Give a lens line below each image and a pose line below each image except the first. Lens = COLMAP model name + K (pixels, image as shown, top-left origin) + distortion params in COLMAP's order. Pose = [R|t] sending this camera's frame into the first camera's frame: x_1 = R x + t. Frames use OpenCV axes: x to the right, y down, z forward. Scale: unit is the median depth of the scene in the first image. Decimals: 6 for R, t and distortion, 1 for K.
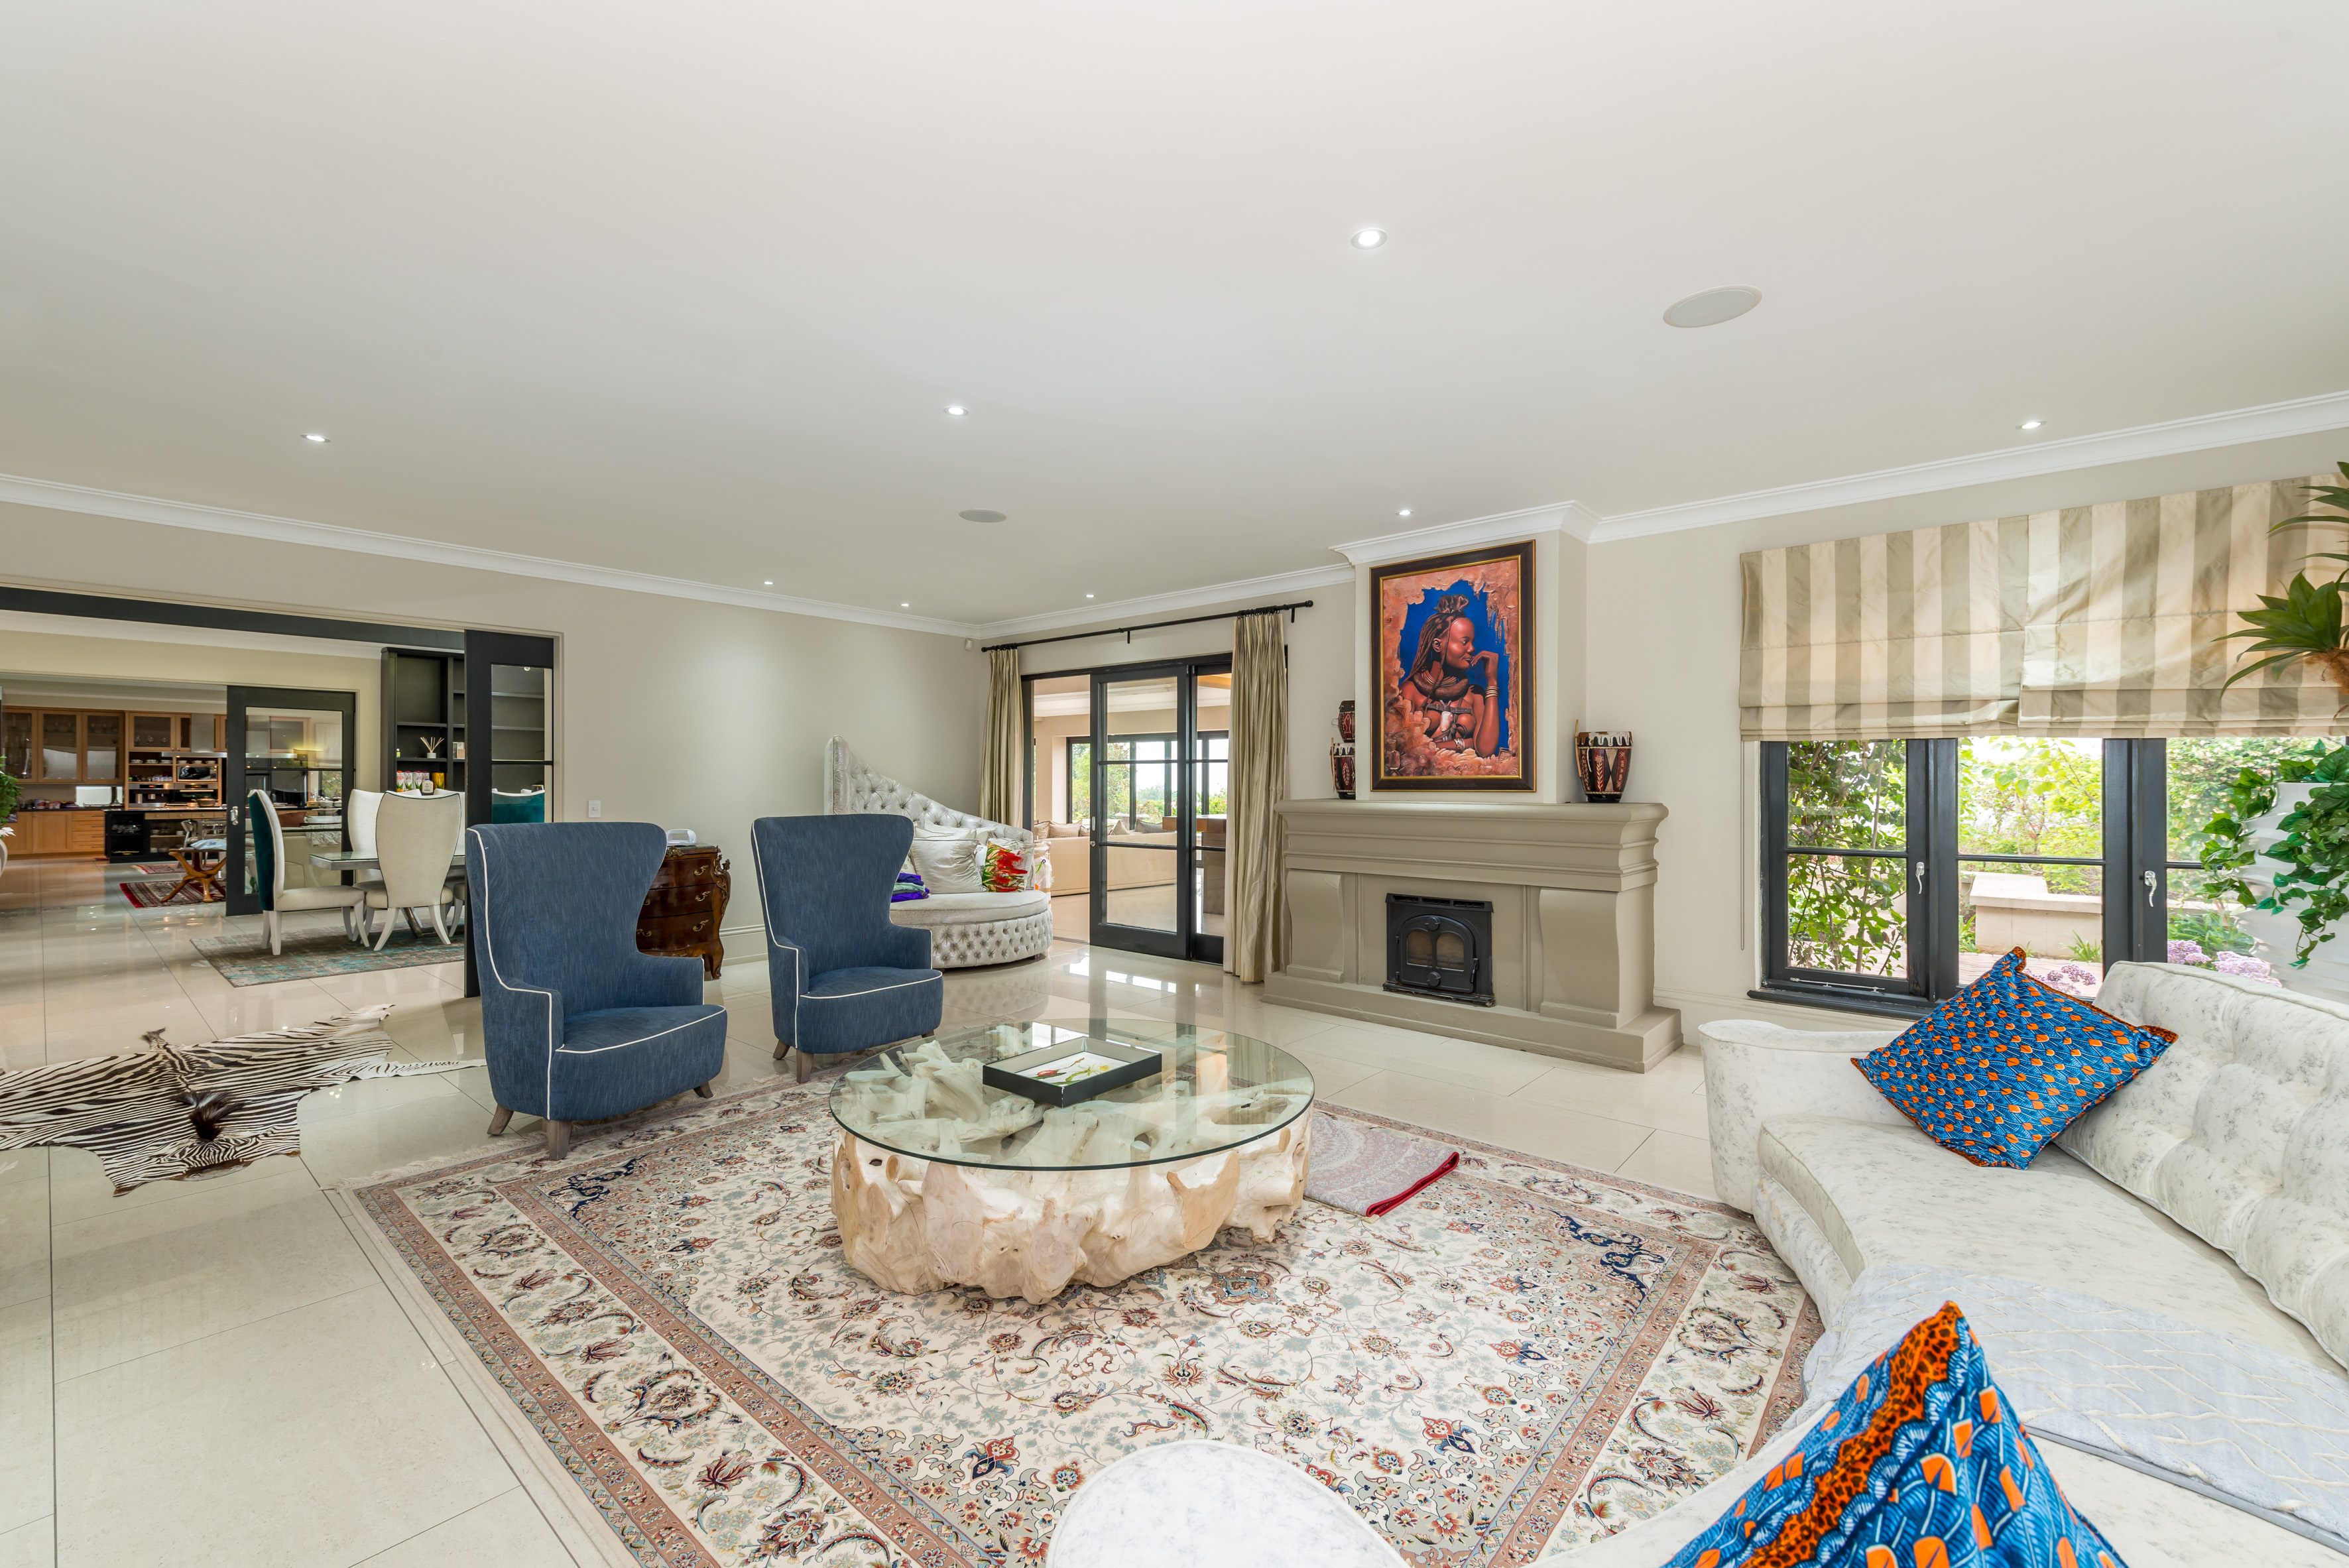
lens RADIAL K [[971.7, 0, 1169.8], [0, 971.7, 779.2], [0, 0, 1]] dist [0.014762, -0.000121]
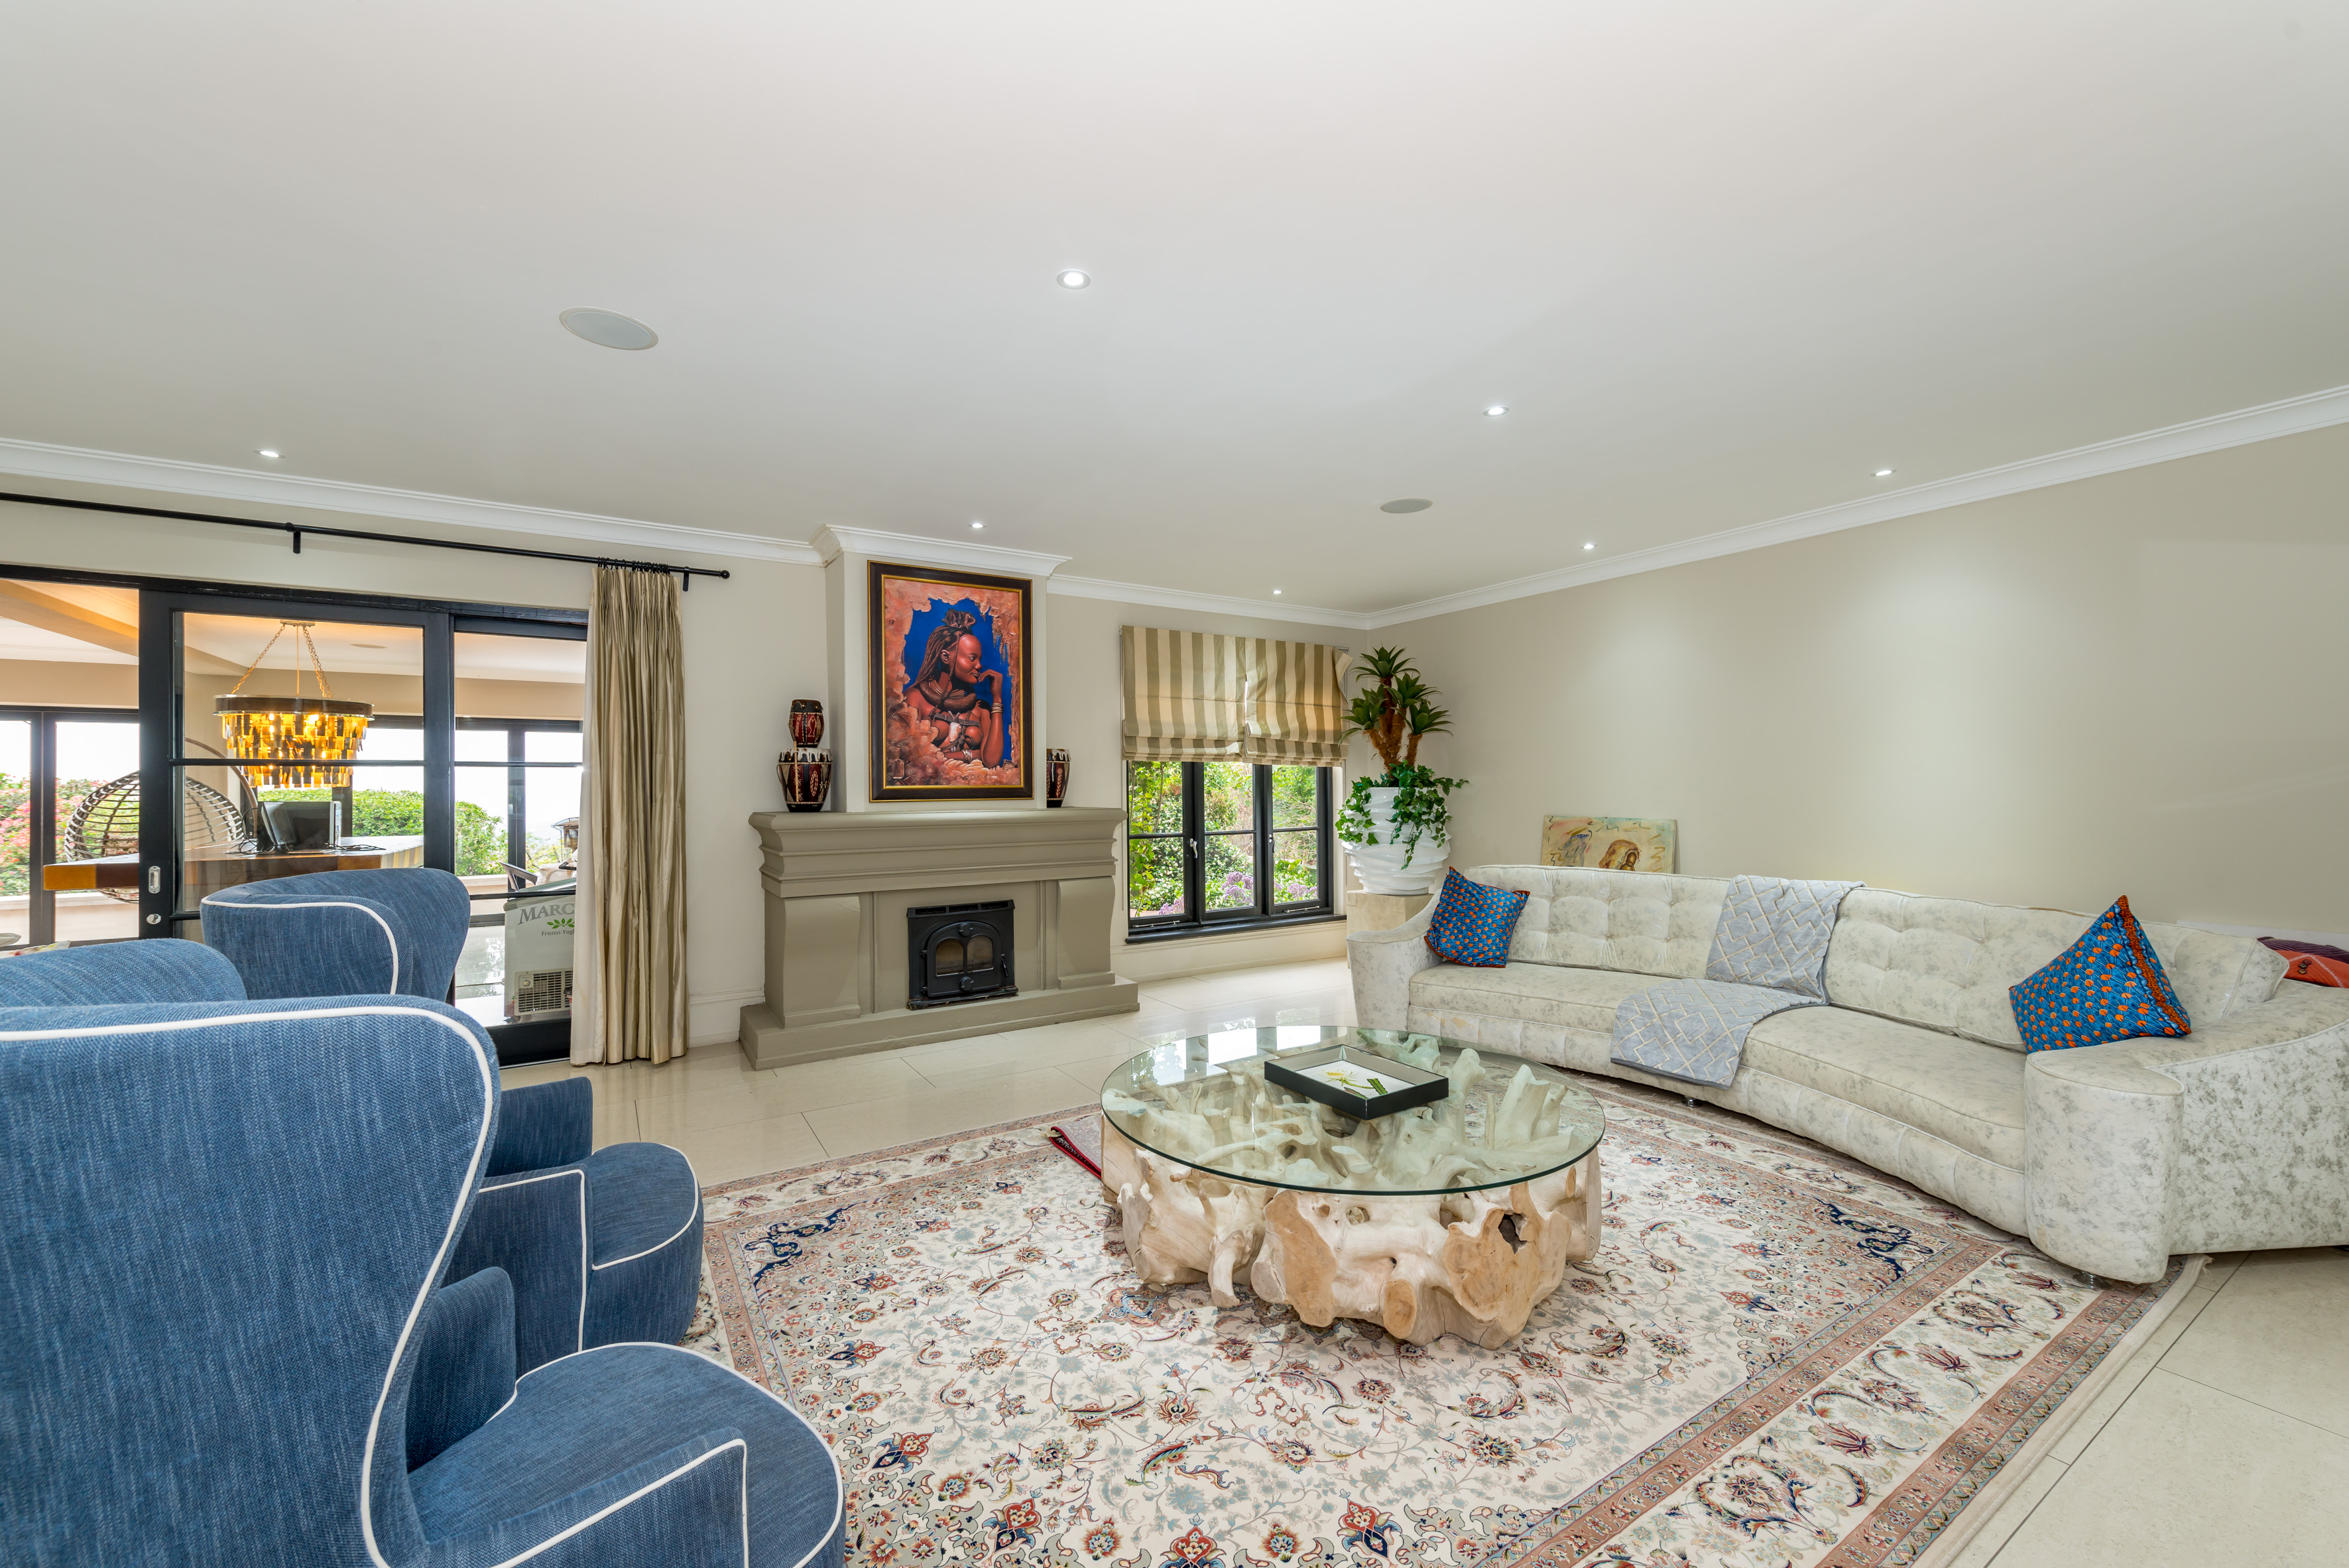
lens RADIAL K [[917.5, 0, 1169.4], [0, 917.5, 780.2], [0, 0, 1]] dist [0.007610, -0.001580]
pose [[0.291797, 0.006897, 0.956455, -0.584446], [0.005326, 0.999947, -0.008835, 0.001068], [-0.956465, 0.007672, 0.291745, 0.505991]]
